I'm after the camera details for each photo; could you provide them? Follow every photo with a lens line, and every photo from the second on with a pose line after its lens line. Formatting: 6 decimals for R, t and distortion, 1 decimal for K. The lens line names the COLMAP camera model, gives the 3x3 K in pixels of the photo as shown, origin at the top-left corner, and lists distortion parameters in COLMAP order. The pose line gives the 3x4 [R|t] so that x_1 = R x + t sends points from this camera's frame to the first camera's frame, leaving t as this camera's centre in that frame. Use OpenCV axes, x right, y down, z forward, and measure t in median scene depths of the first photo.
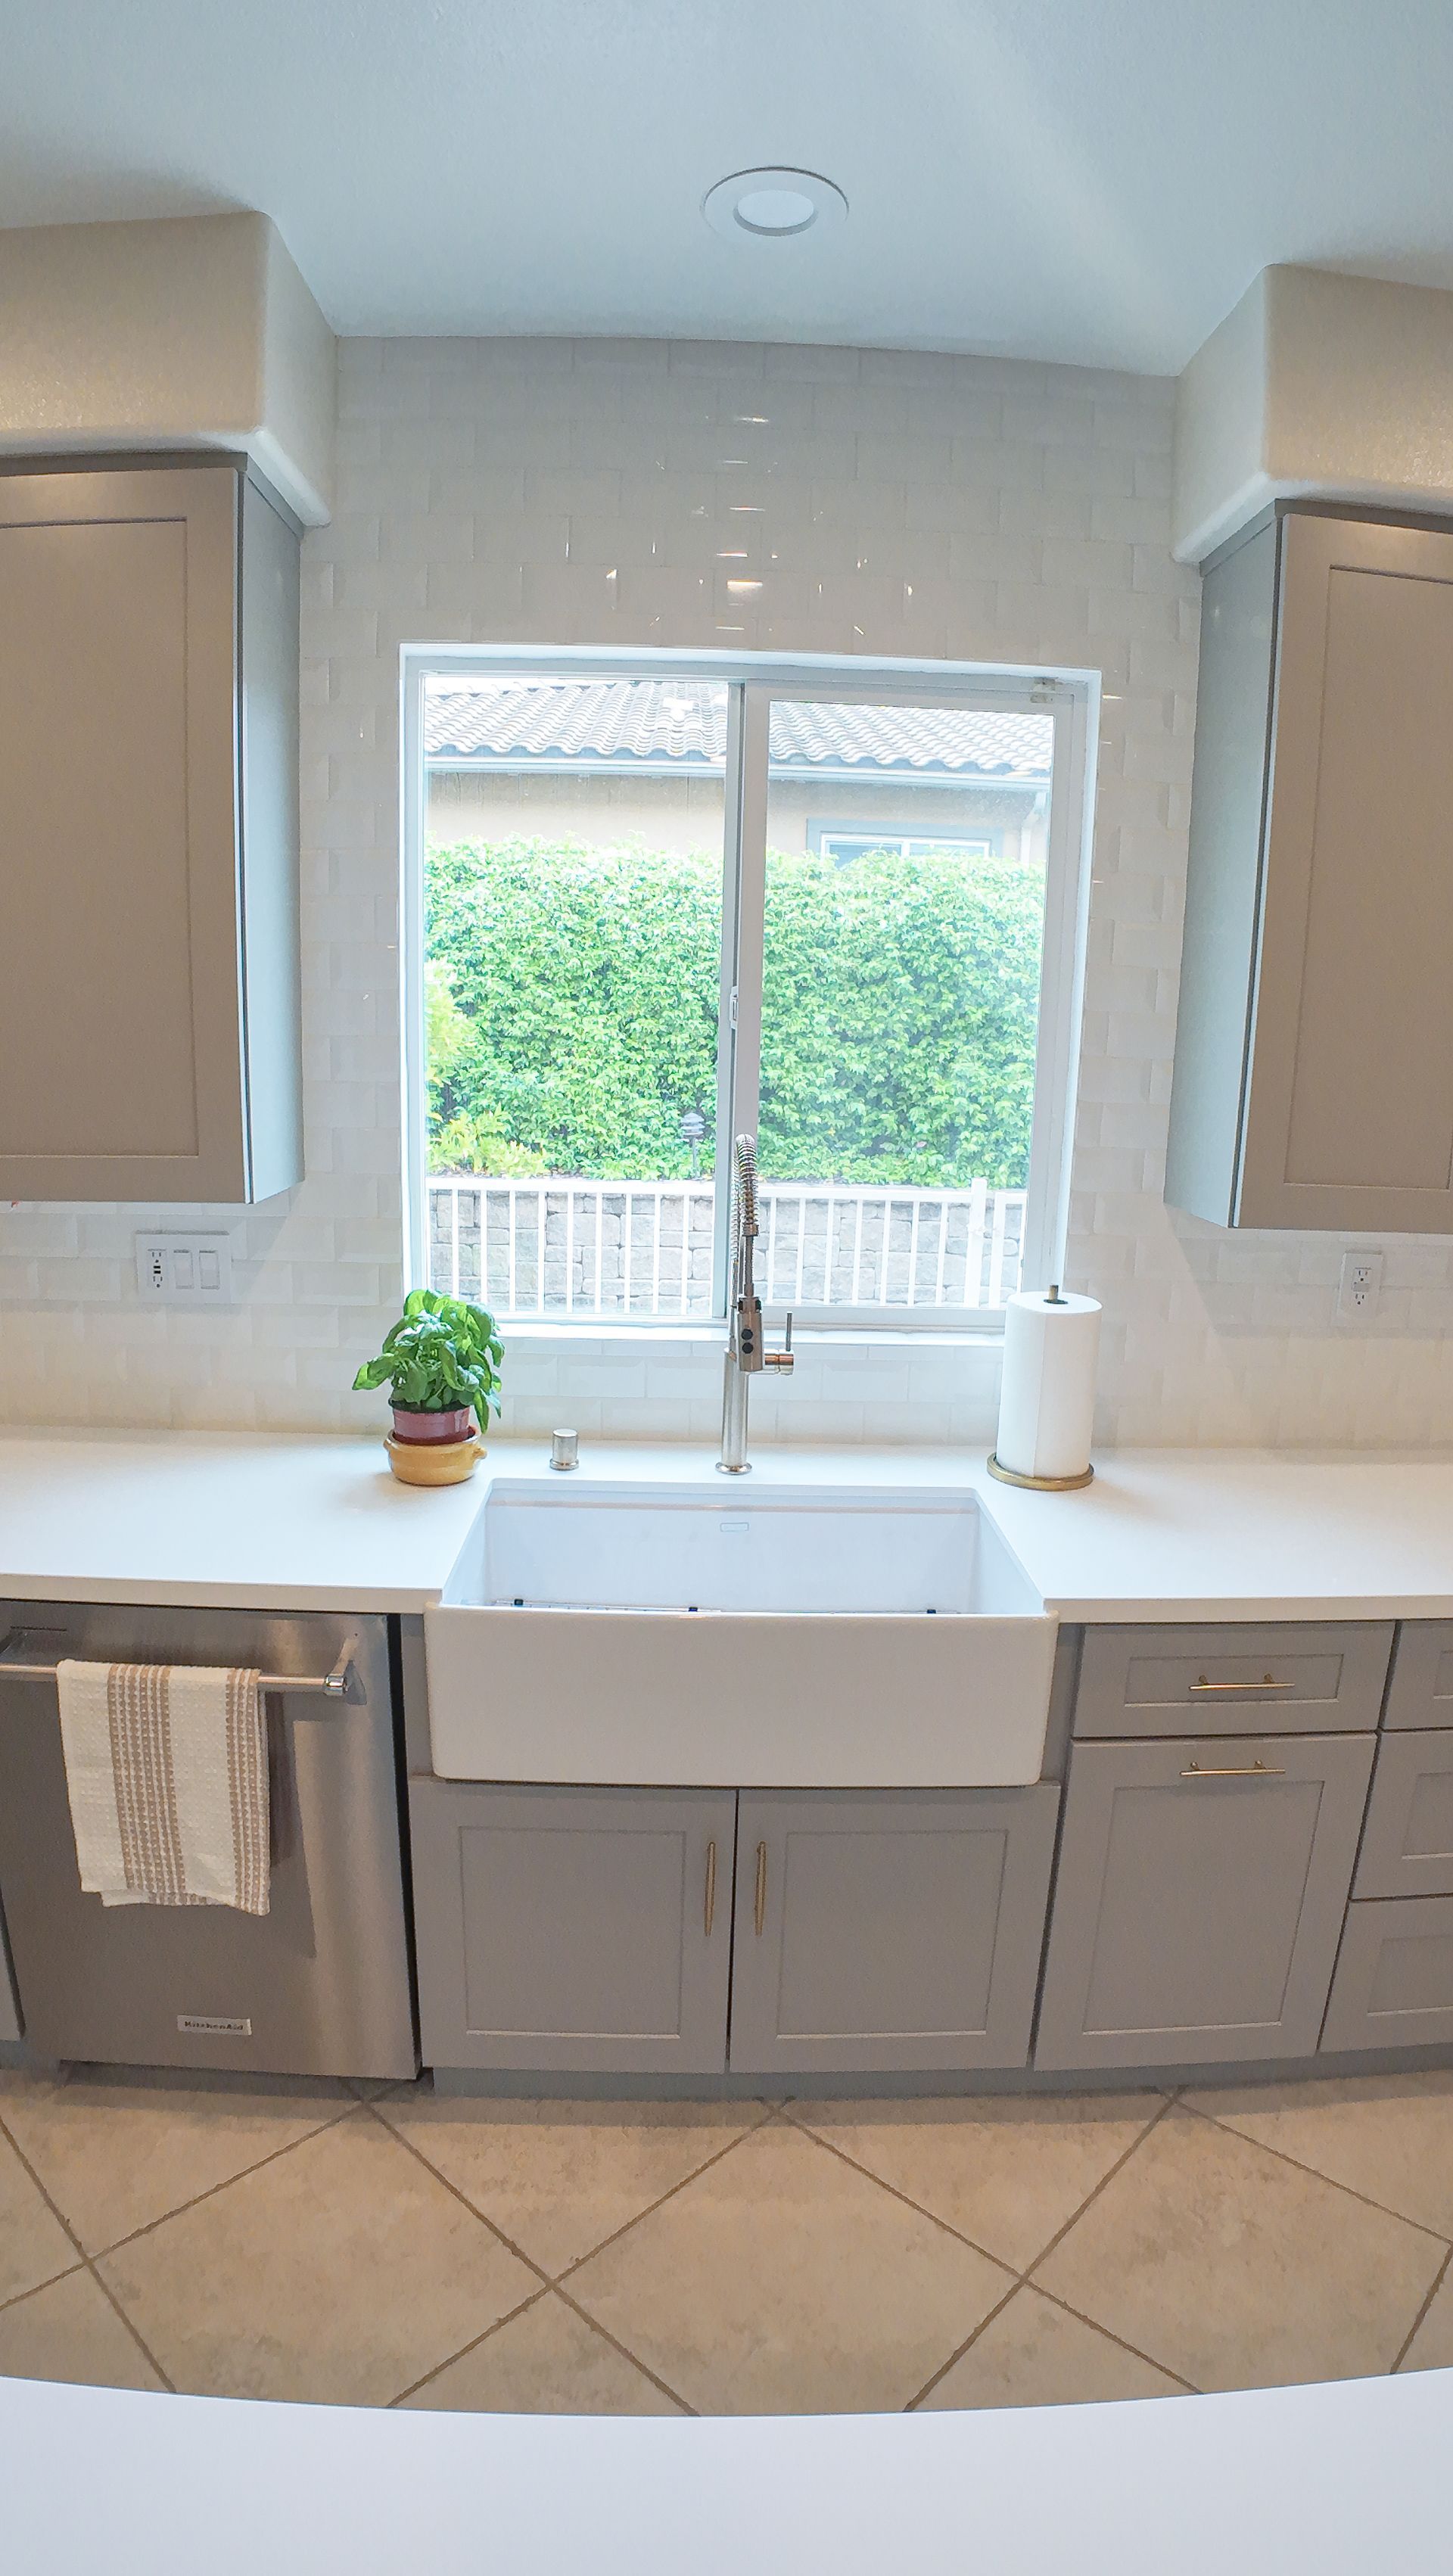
lens RADIAL K [[1345.1, 0, 726.5], [0, 1345.1, 1288.0], [0, 0, 1]] dist [-0.129763, 0.020916]
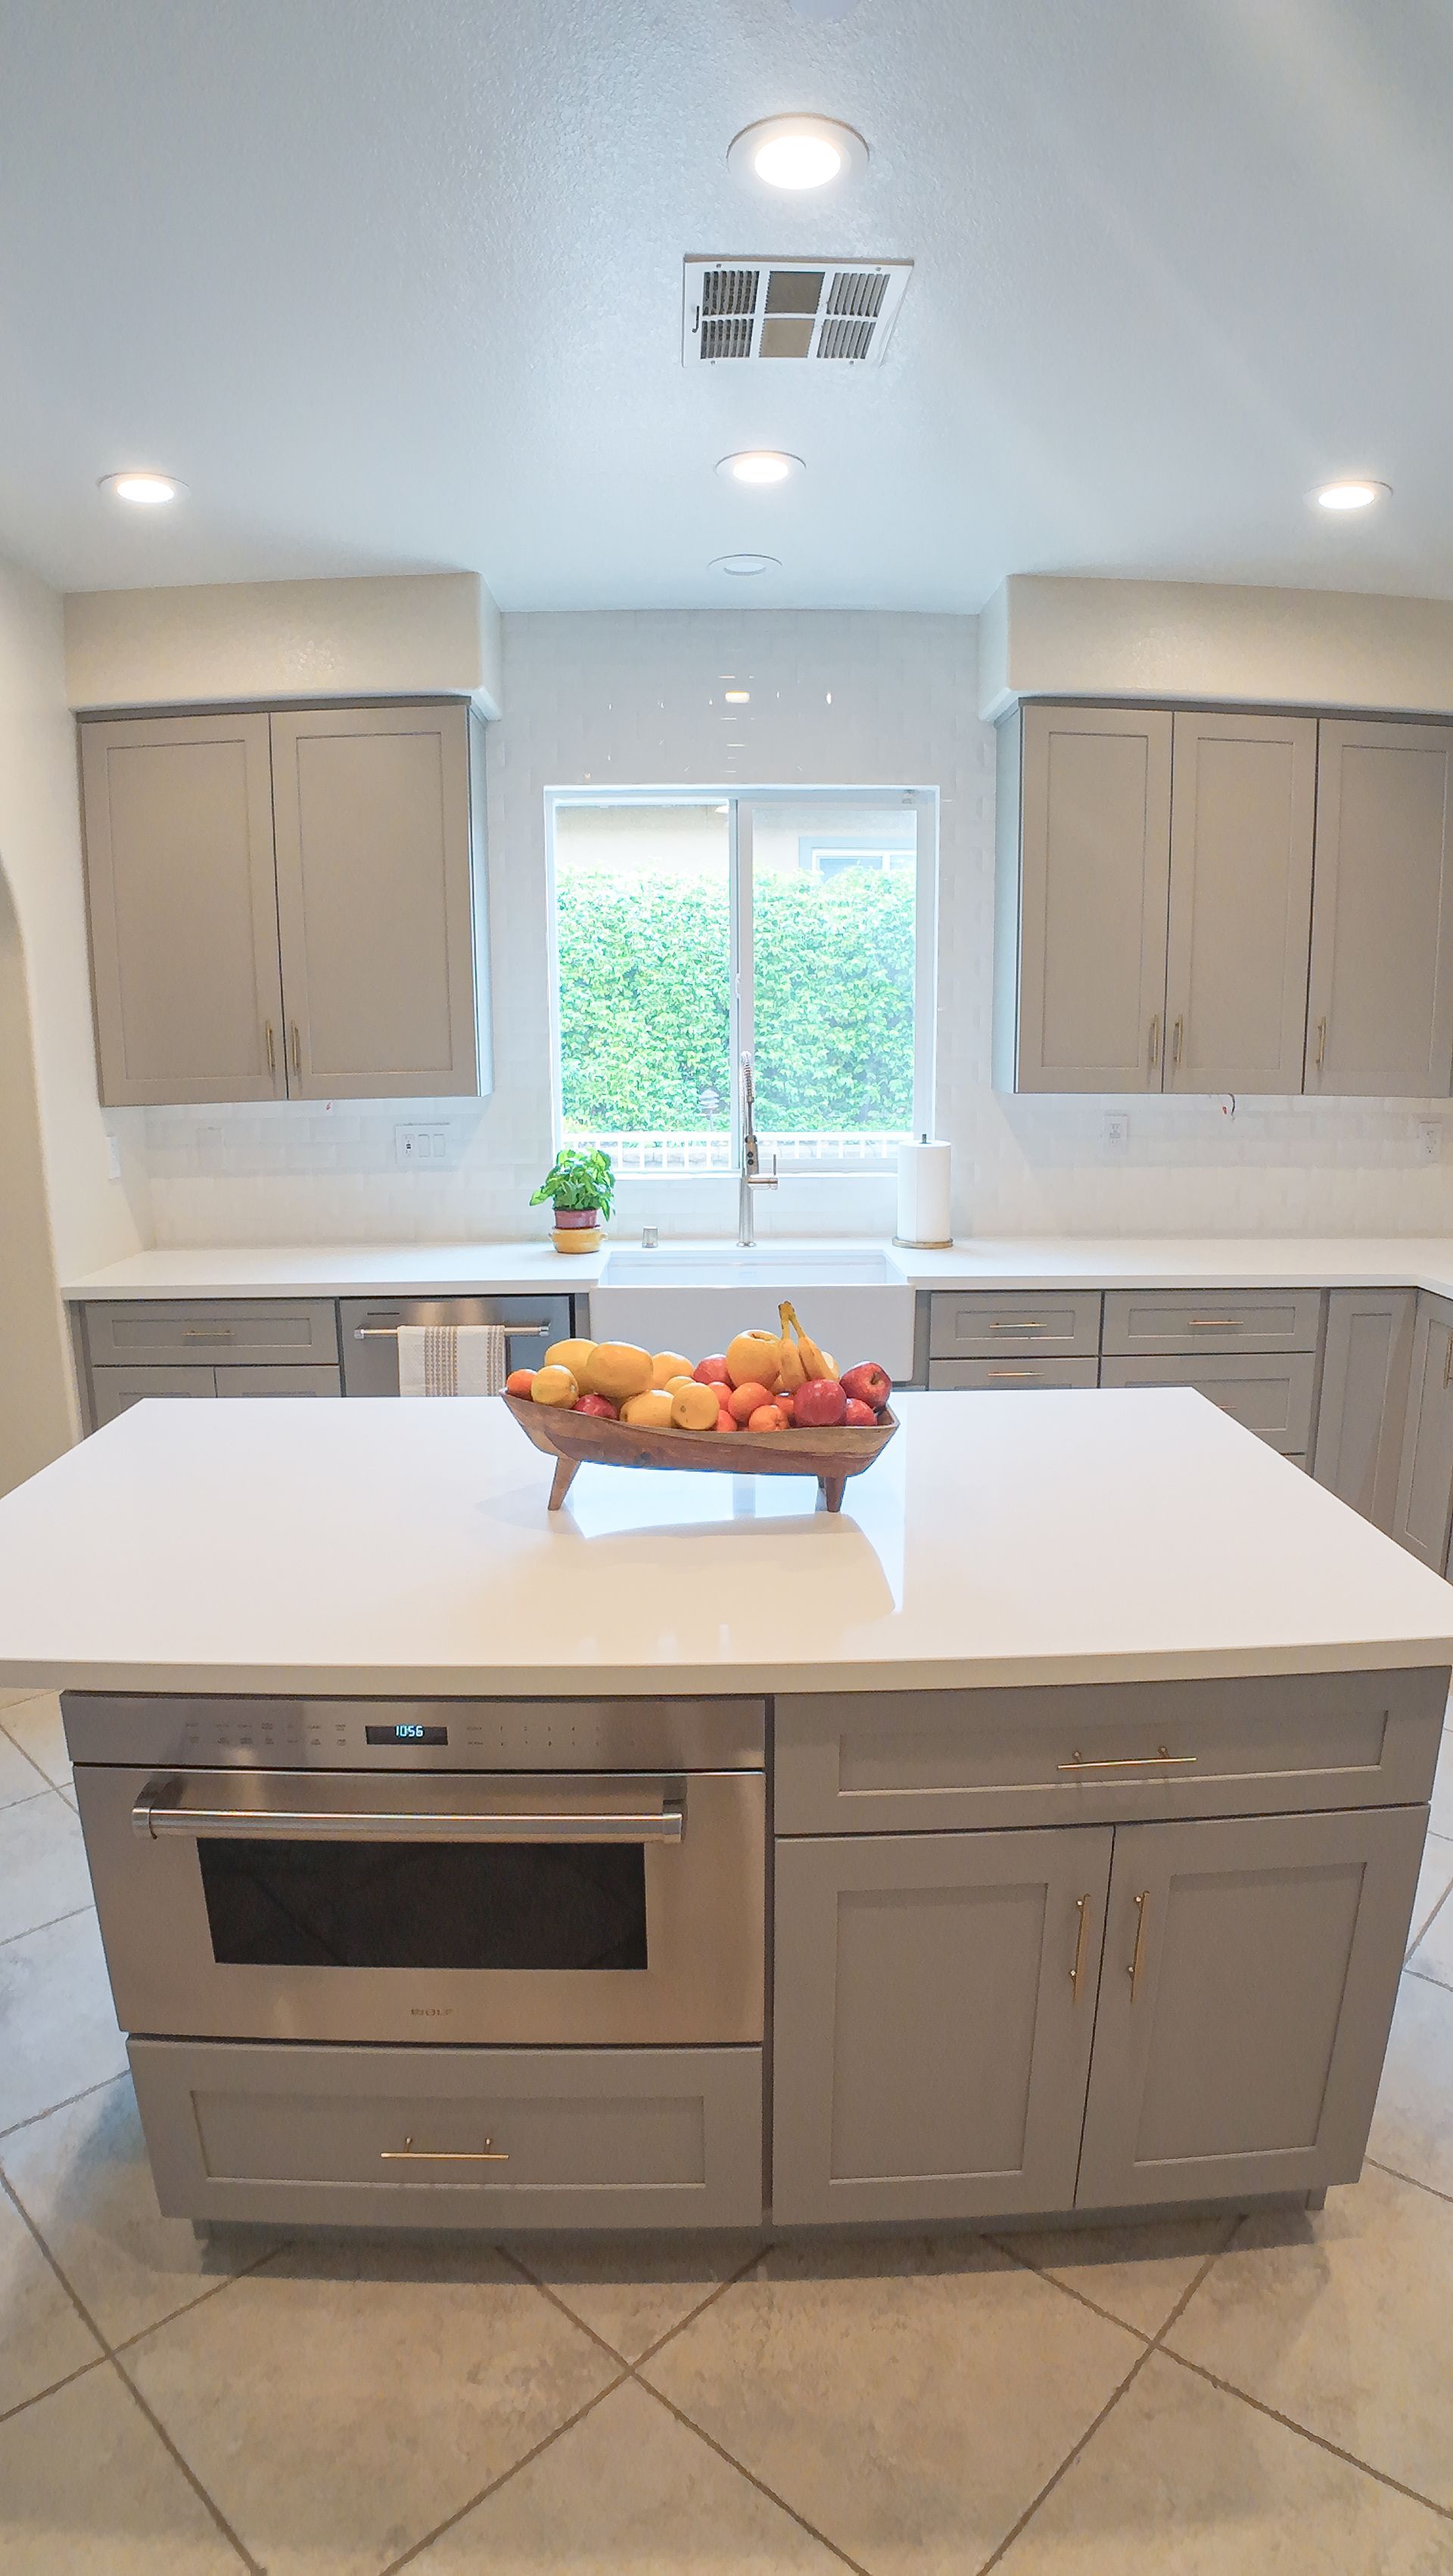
lens RADIAL K [[1345.1, 0, 726.5], [0, 1345.1, 1288.0], [0, 0, 1]] dist [-0.129763, 0.020916]
pose [[0.999415, -0.031783, -0.012639, 0.000032], [0.031739, 0.999489, -0.003679, 0.052382], [0.012750, 0.003276, 0.999913, -0.203472]]
